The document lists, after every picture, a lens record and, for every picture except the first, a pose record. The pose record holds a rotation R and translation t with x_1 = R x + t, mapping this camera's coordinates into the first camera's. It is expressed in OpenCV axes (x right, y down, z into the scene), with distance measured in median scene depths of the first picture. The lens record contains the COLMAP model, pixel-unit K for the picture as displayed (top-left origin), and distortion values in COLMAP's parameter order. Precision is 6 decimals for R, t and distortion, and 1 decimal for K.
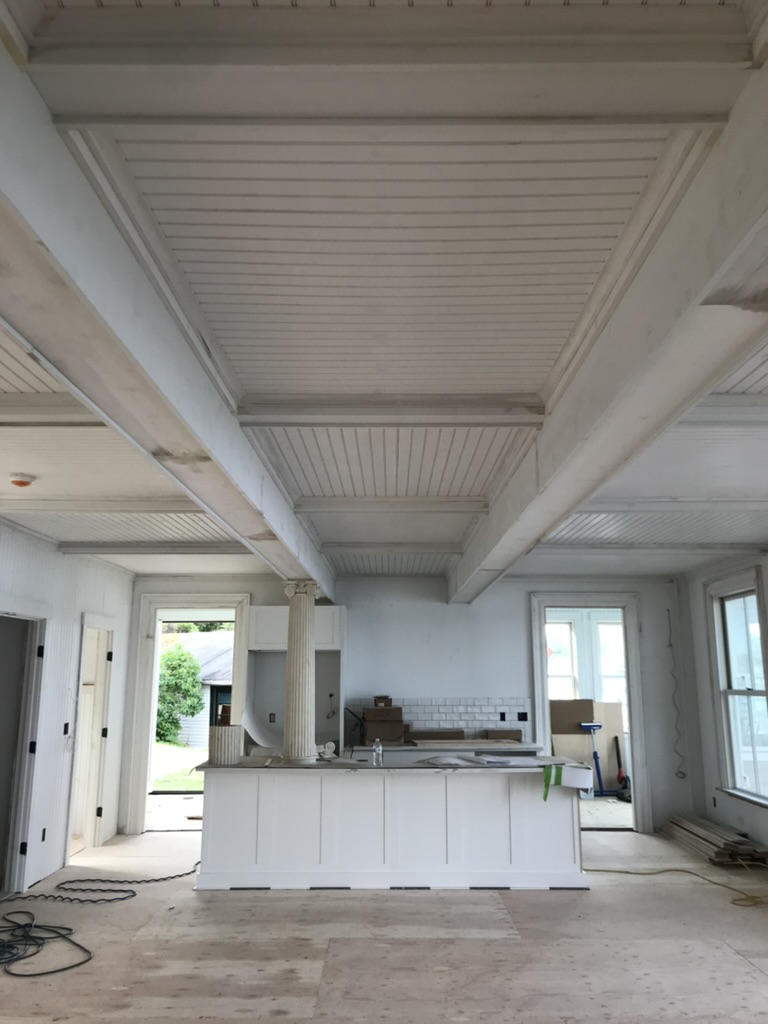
lens RADIAL K [[839.9, 0, 393.3], [0, 839.9, 505.7], [0, 0, 1]] dist [0.007988, -0.001436]
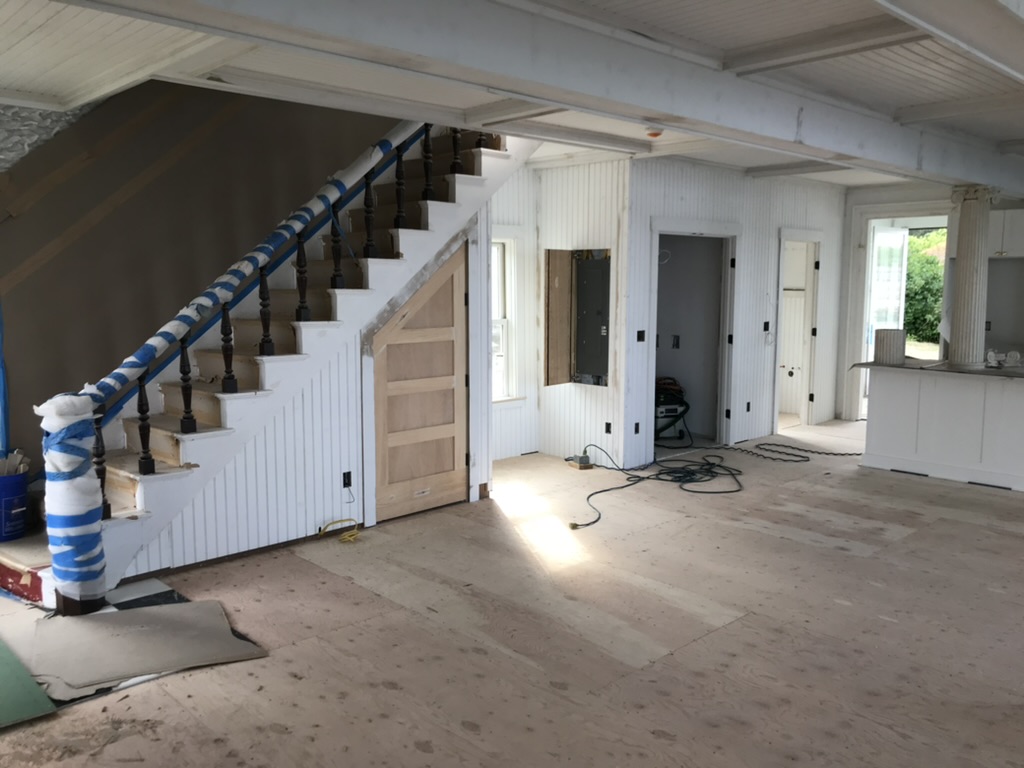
lens RADIAL K [[839.9, 0, 512.0], [0, 839.9, 384.0], [0, 0, 1]] dist [0.007988, -0.001436]
pose [[0.687321, 0.091500, -0.720567, 0.260917], [0.140947, 0.956376, 0.255888, -0.015410], [0.712547, -0.277439, 0.644441, -0.058764]]
